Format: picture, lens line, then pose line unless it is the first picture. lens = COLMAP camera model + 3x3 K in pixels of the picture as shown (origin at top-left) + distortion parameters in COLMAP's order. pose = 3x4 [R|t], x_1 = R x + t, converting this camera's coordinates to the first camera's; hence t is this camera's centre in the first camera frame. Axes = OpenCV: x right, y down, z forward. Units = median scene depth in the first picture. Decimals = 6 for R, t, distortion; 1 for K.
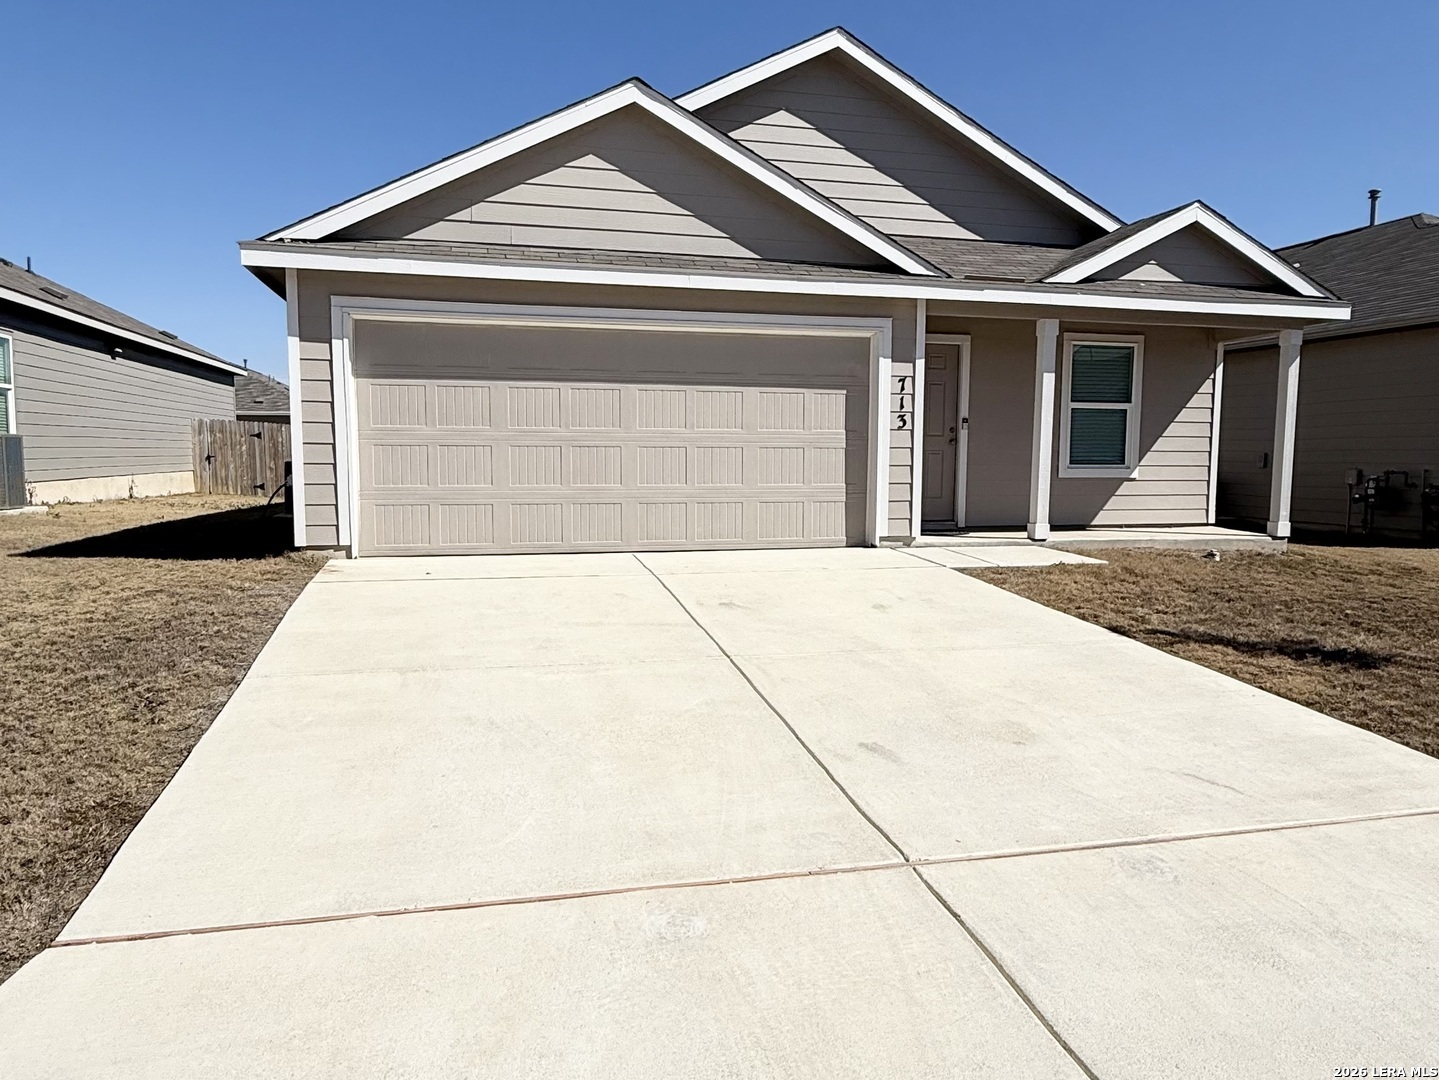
lens RADIAL K [[977.1, 0, 719.5], [0, 977.1, 540.0], [0, 0, 1]] dist [0.000982, -0.000850]
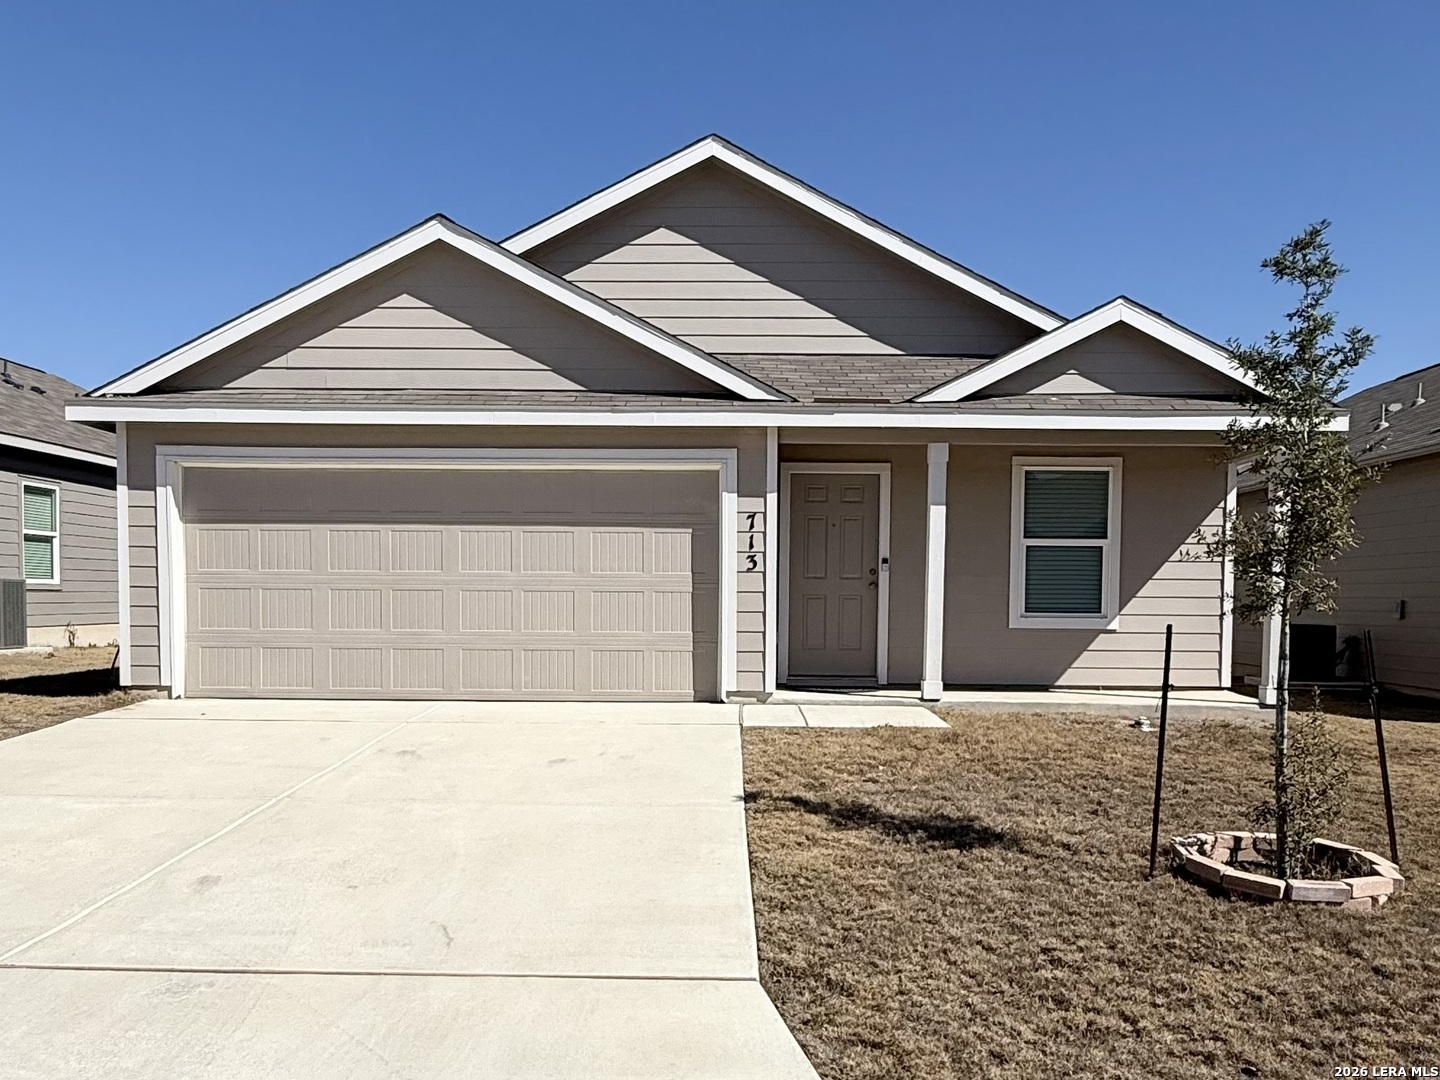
lens RADIAL K [[1142.7, 0, 719.7], [0, 1142.7, 651.4], [0, 0, 1]] dist [0.002620, 0.000318]
pose [[0.967056, 0.014381, -0.254158, 0.426133], [-0.025639, 0.998829, -0.041036, 0.003394], [0.253270, 0.046200, 0.966292, -0.013161]]
